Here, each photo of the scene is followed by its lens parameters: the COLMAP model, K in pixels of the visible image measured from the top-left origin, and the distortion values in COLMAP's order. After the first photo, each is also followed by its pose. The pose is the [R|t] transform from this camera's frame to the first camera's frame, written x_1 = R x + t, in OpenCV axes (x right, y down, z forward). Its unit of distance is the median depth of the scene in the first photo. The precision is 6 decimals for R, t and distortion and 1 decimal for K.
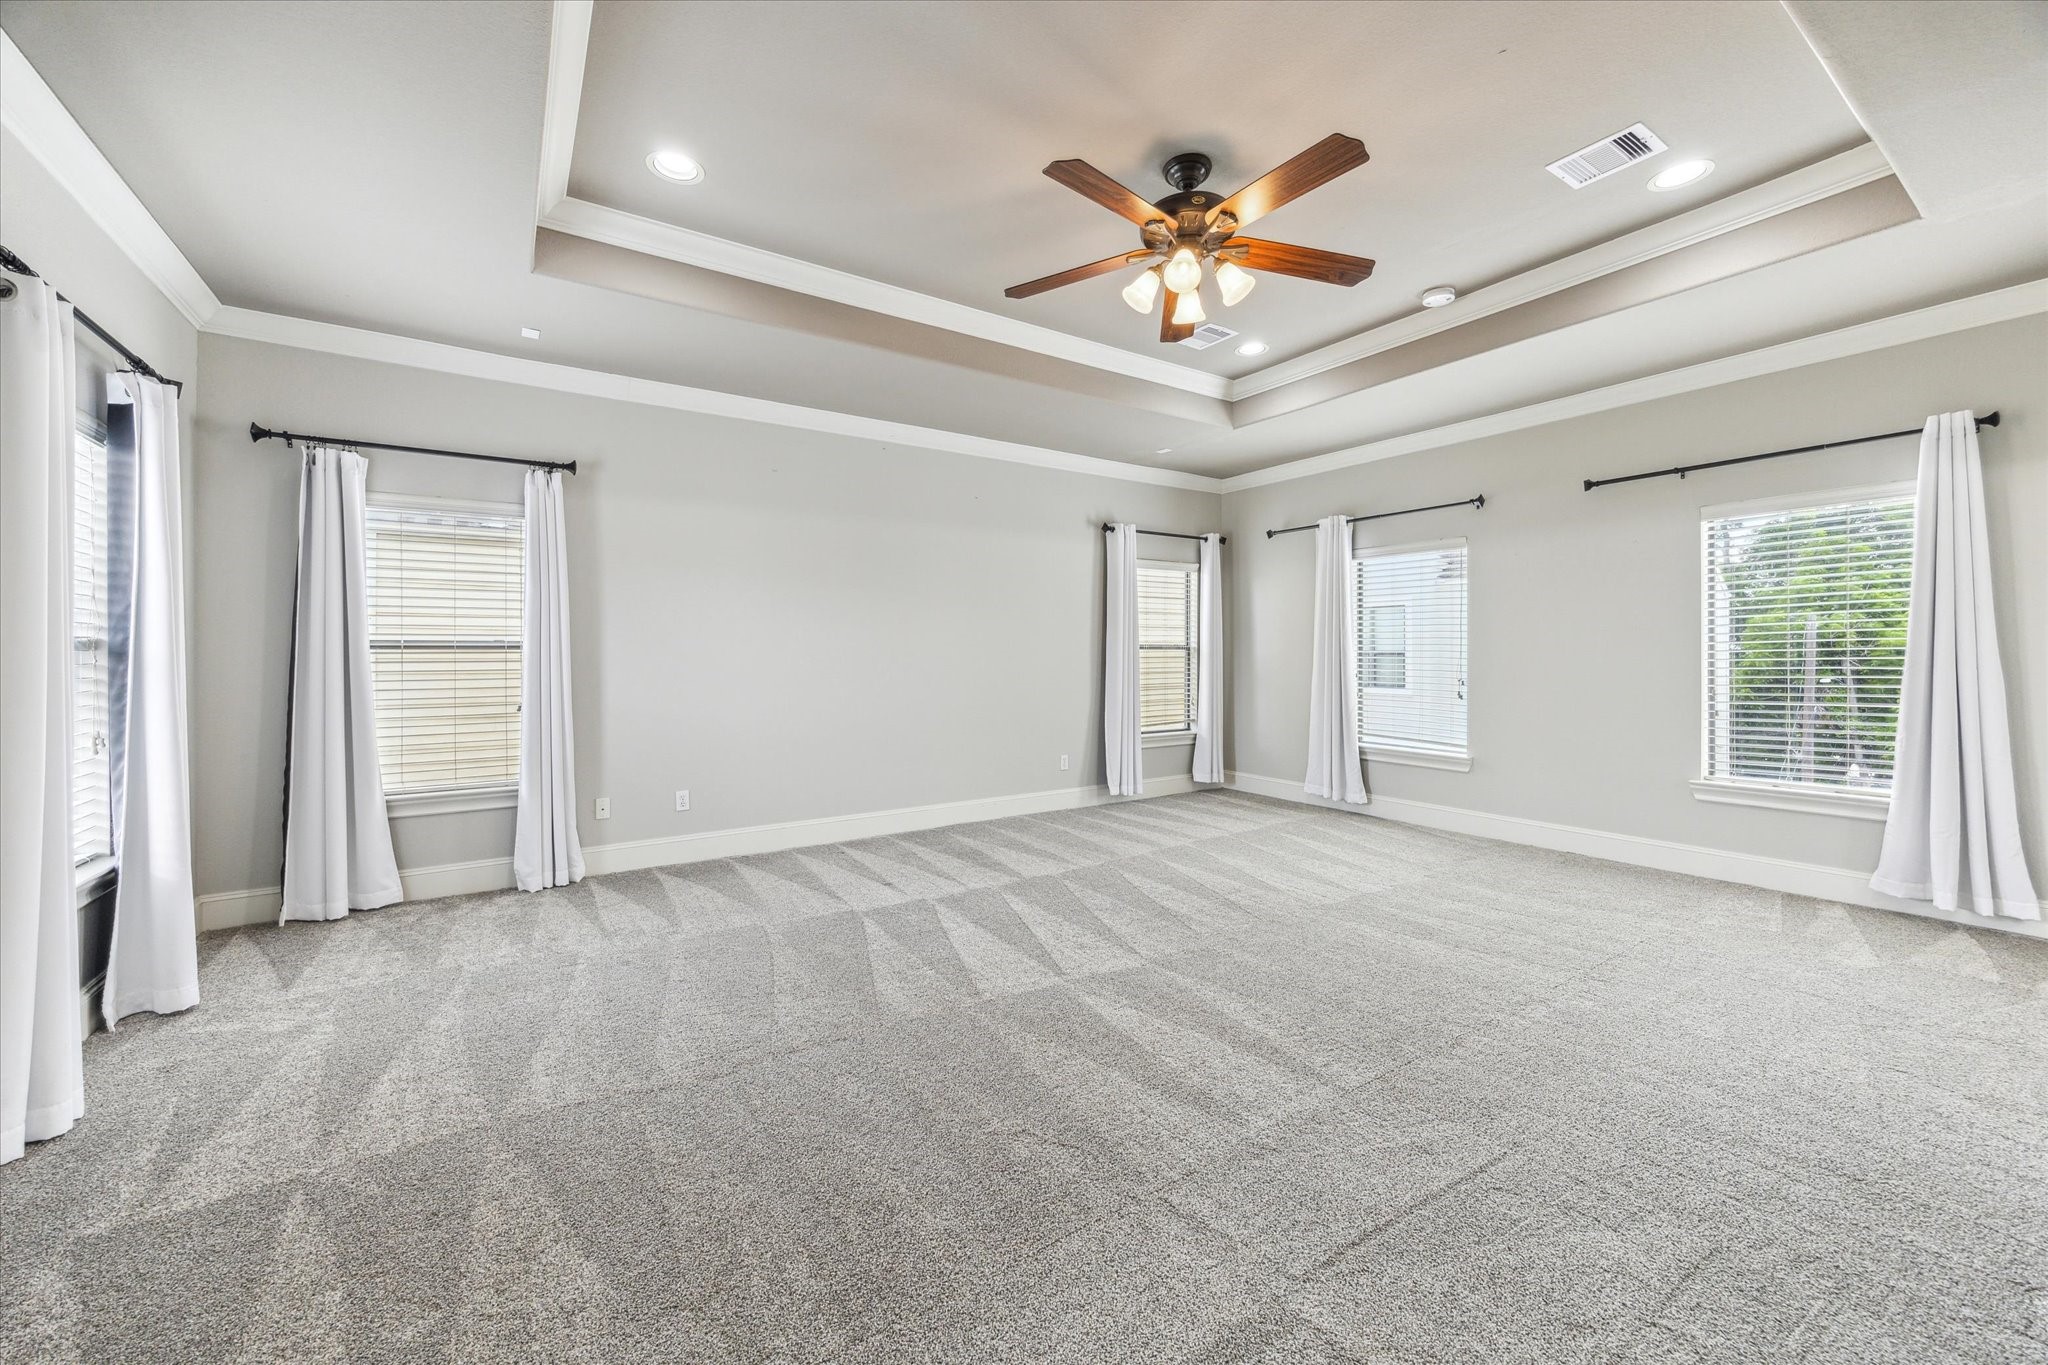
lens RADIAL K [[785.5, 0, 1027.6], [0, 785.5, 653.3], [0, 0, 1]] dist [0.000384, 0.000014]
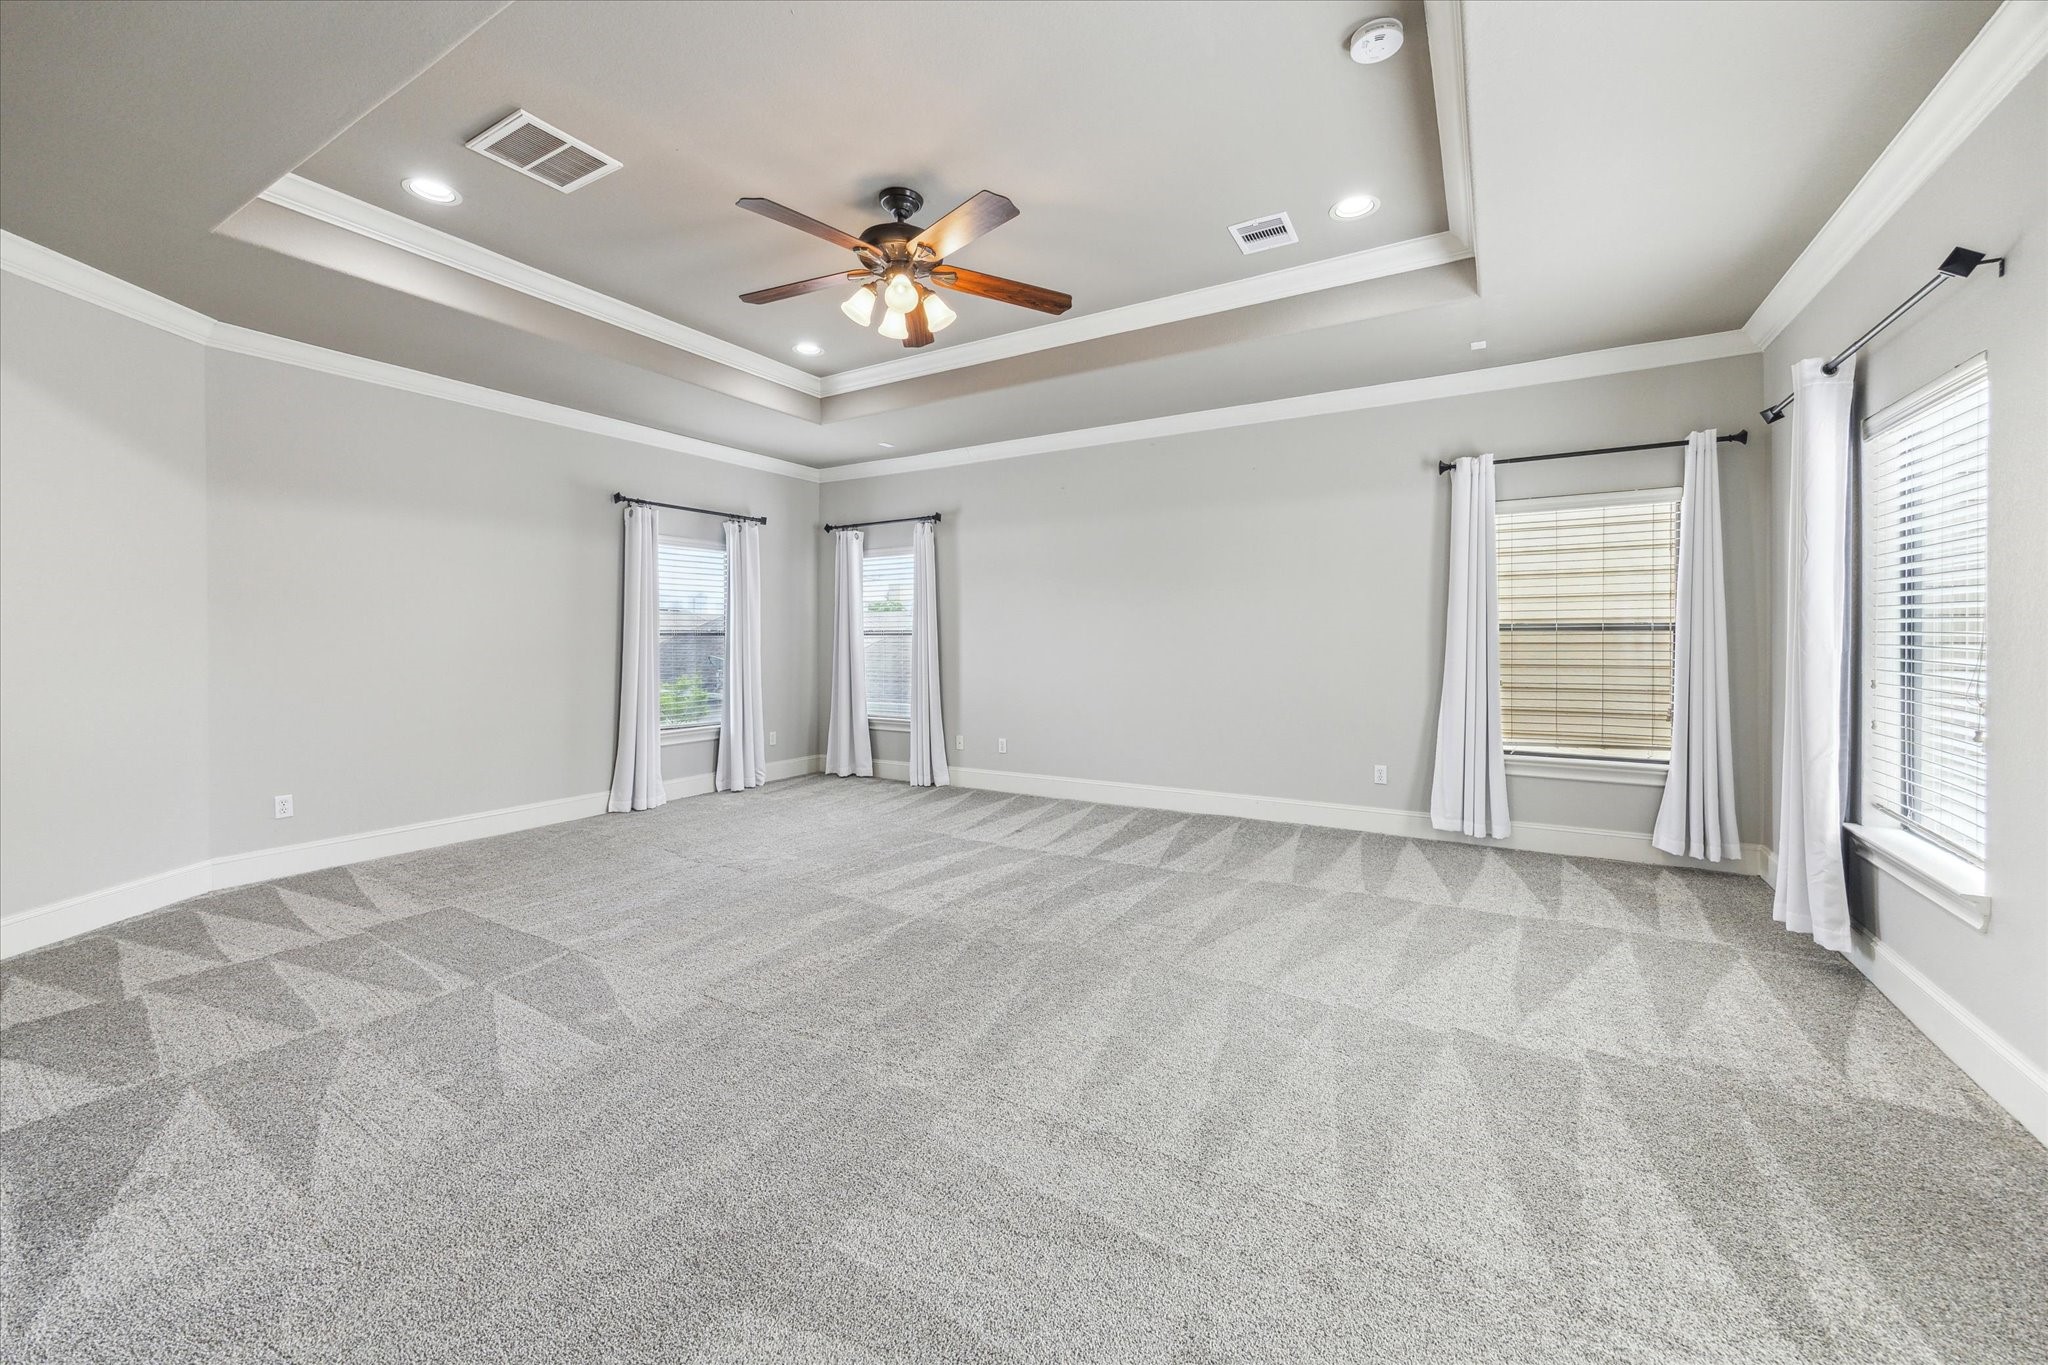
lens RADIAL K [[808.0, 0, 1031.1], [0, 808.0, 629.7], [0, 0, 1]] dist [0.009373, -0.000200]
pose [[0.432097, -0.009322, -0.901779, 0.859377], [0.000923, 0.999951, -0.009895, 0.000698], [0.901827, 0.003443, 0.432084, 0.445262]]
